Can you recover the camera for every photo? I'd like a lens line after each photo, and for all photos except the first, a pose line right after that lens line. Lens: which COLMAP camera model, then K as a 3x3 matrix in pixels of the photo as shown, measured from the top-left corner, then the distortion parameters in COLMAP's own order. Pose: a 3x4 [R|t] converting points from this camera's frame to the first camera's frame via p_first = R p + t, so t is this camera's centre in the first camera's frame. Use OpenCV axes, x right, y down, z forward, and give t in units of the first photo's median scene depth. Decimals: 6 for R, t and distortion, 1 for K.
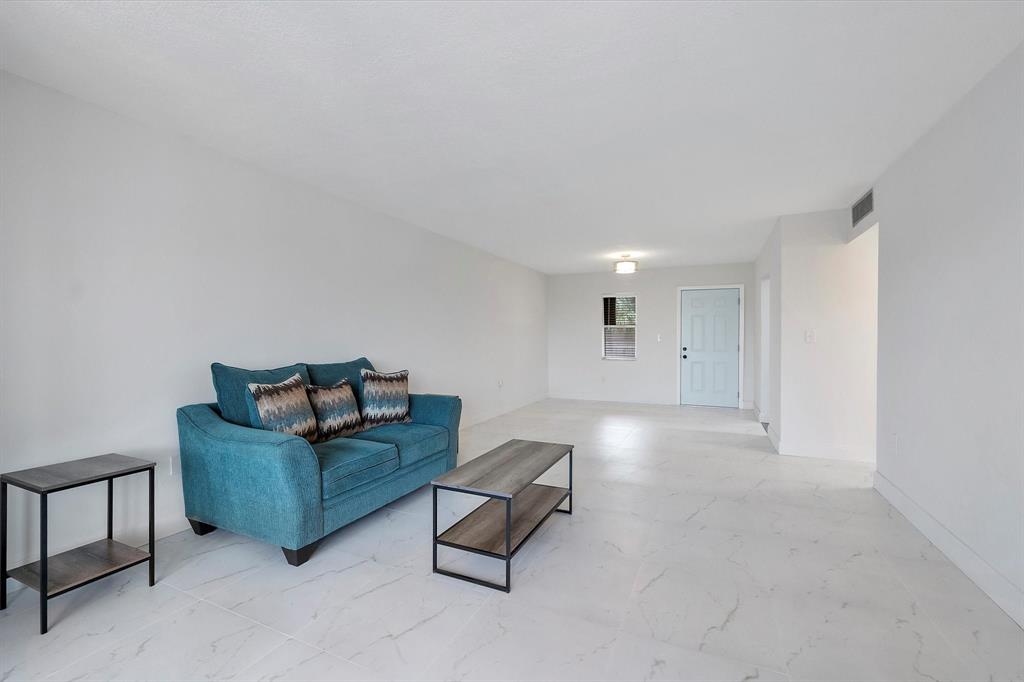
lens RADIAL K [[434.7, 0, 521.4], [0, 434.7, 341.7], [0, 0, 1]] dist [-0.000123, -0.000336]
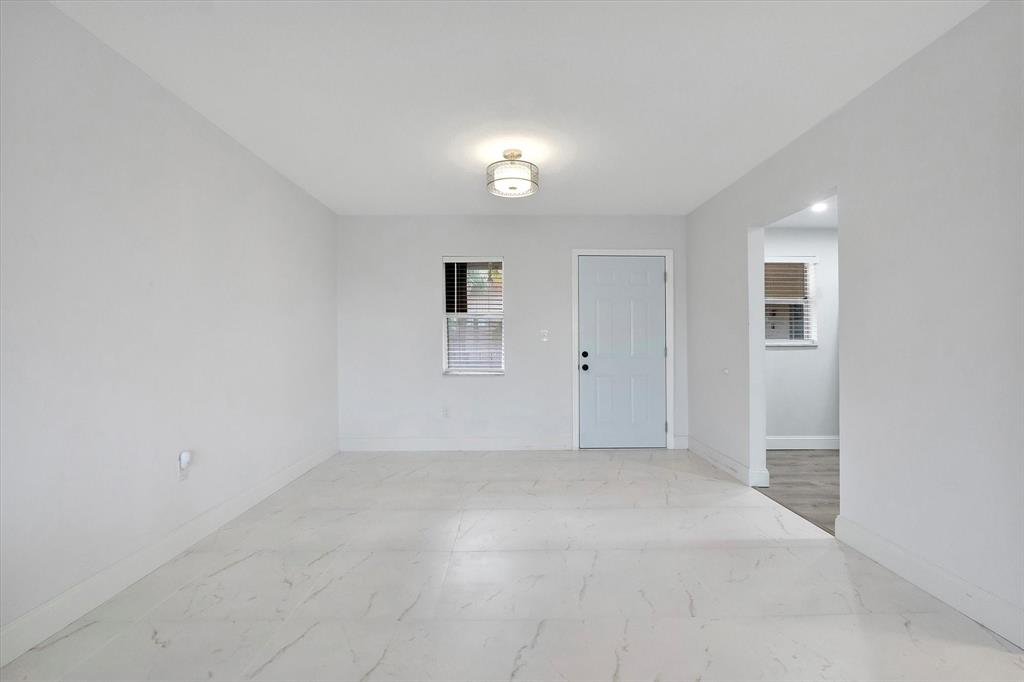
lens RADIAL K [[434.7, 0, 521.4], [0, 434.7, 341.7], [0, 0, 1]] dist [-0.000123, -0.000336]
pose [[0.901926, 0.005921, 0.431849, 0.040880], [0.007644, 0.999531, -0.029669, 0.016706], [-0.431822, 0.030060, 0.901458, 0.500851]]
